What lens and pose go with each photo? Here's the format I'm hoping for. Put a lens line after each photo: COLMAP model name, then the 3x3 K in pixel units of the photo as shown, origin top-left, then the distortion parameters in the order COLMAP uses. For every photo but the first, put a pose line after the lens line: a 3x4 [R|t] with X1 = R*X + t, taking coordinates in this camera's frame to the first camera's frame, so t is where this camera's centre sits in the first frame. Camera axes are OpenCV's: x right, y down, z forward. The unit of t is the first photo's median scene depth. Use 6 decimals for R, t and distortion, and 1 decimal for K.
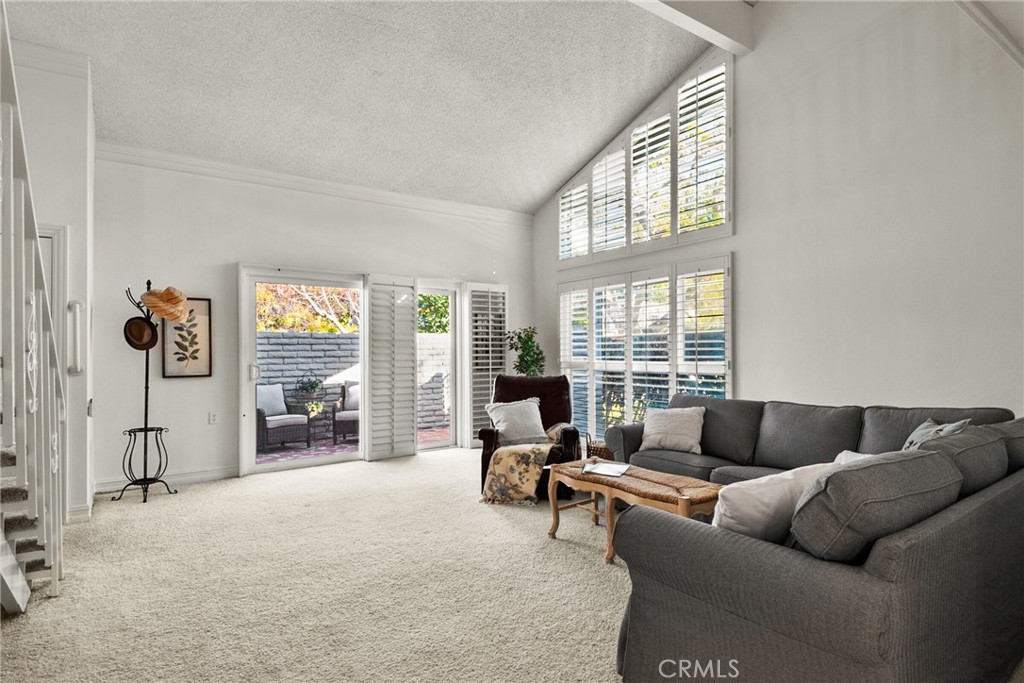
lens RADIAL K [[542.6, 0, 526.3], [0, 542.6, 334.5], [0, 0, 1]] dist [0.059447, -0.047335]
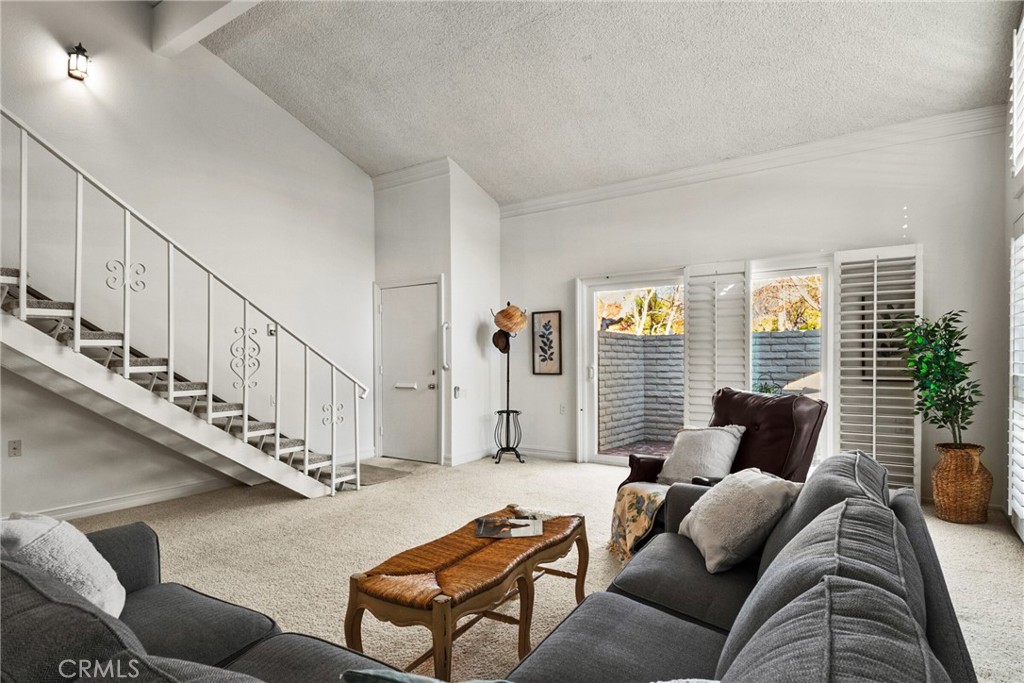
lens RADIAL K [[551.2, 0, 532.1], [0, 551.2, 345.4], [0, 0, 1]] dist [0.081871, -0.051964]
pose [[0.352839, -0.012498, -0.935601, 0.546765], [0.035217, 0.999380, -0.000069, 0.009646], [0.935021, -0.032925, 0.353060, 0.514429]]
